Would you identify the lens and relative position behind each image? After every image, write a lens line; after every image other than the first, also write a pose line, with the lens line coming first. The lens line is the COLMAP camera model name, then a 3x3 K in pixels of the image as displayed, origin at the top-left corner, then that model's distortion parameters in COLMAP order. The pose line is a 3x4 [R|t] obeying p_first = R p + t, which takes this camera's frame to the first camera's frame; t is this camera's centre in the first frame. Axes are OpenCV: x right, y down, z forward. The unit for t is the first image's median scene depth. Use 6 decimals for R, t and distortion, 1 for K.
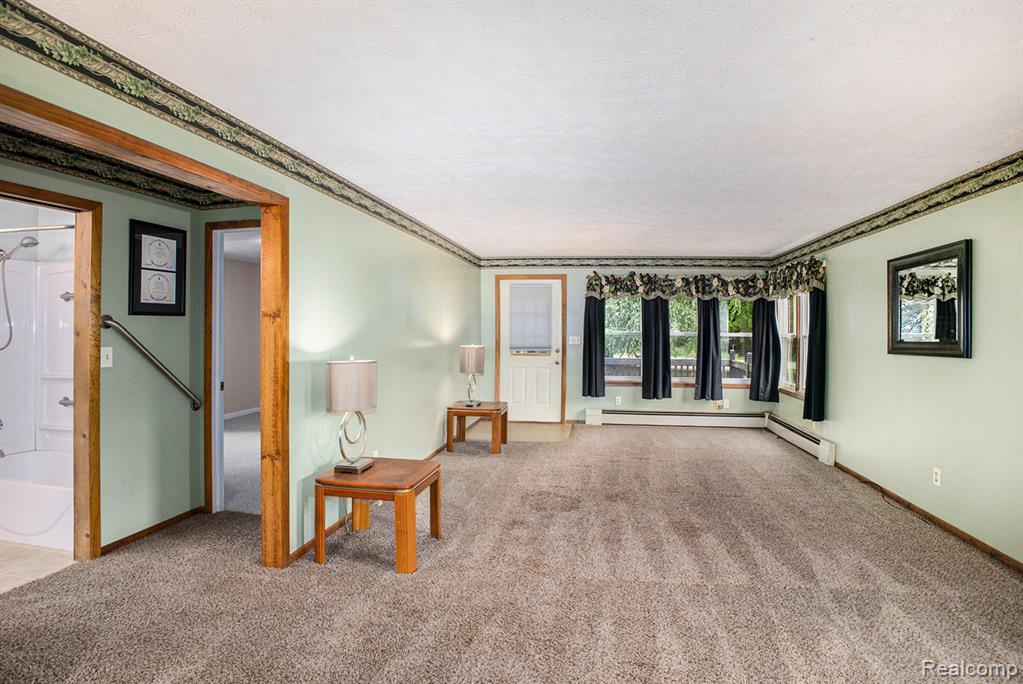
lens RADIAL K [[531.1, 0, 515.7], [0, 531.1, 336.8], [0, 0, 1]] dist [-0.100332, 0.014343]
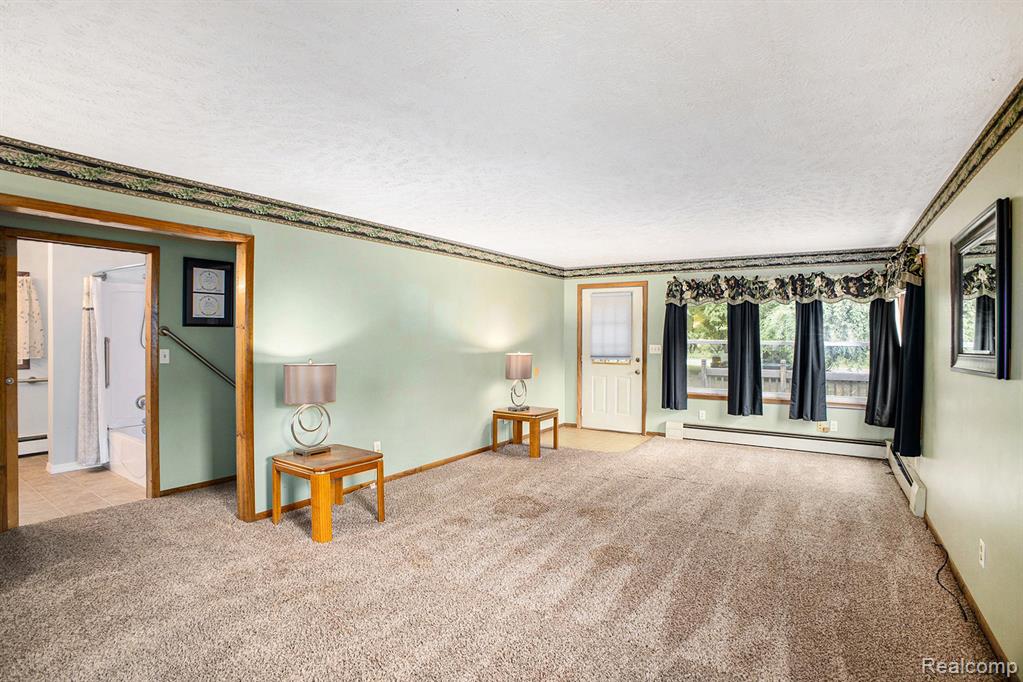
lens RADIAL K [[513.0, 0, 537.0], [0, 513.0, 338.5], [0, 0, 1]] dist [-0.084542, 0.021739]
pose [[0.905867, -0.000723, -0.423563, 0.457401], [-0.005942, 0.999878, -0.014415, 0.002676], [0.423522, 0.015575, 0.905752, 0.108270]]
